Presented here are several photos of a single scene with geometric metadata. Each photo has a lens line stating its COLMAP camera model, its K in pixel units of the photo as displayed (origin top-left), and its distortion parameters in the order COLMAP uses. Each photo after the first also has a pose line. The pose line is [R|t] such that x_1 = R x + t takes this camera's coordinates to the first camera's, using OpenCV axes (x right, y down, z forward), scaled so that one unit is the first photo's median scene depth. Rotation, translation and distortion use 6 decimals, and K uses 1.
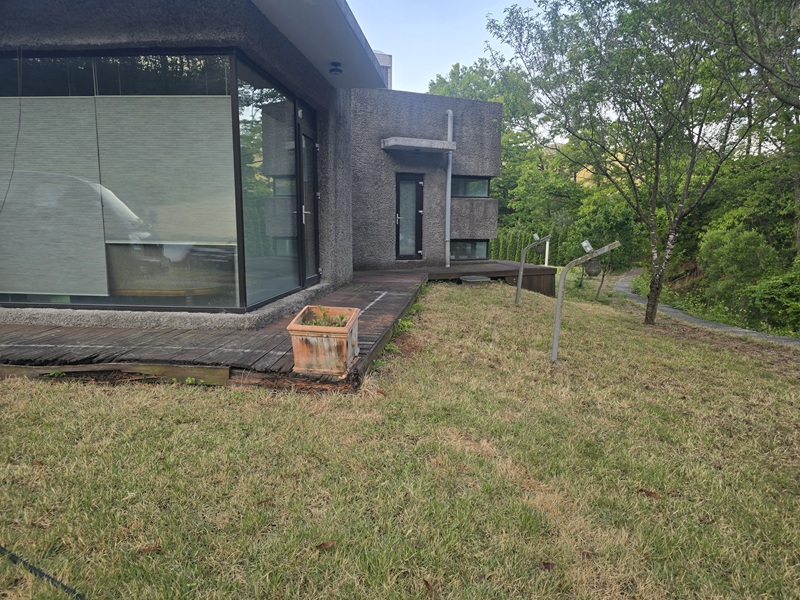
lens RADIAL K [[569.1, 0, 400.0], [0, 569.1, 300.0], [0, 0, 1]] dist [0.066600, -0.055318]
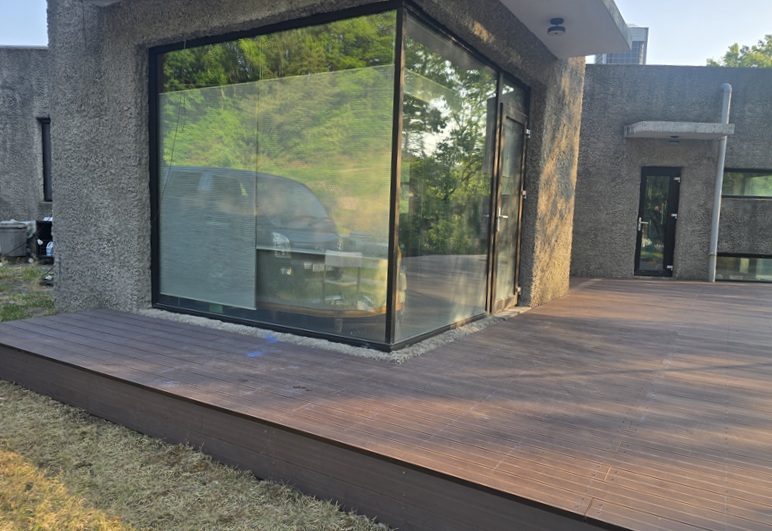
lens RADIAL K [[548.6, 0, 386.0], [0, 548.6, 265.5], [0, 0, 1]] dist [0.064920, -0.065220]
pose [[0.902710, 0.060864, -0.425924, 0.008610], [-0.083390, 0.995922, -0.034421, -0.029045], [0.422092, 0.066590, 0.904104, 0.158759]]
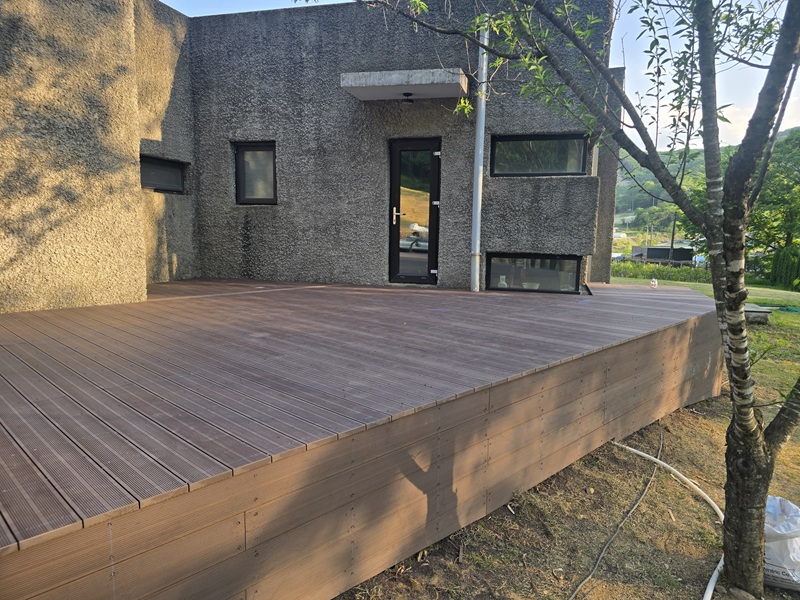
lens RADIAL K [[553.7, 0, 414.1], [0, 553.7, 297.7], [0, 0, 1]] dist [0.050888, -0.047964]
pose [[0.787275, 0.087413, -0.610375, 0.380556], [-0.089180, 0.995634, 0.027561, -0.073112], [0.610119, 0.032735, 0.791633, 0.547246]]
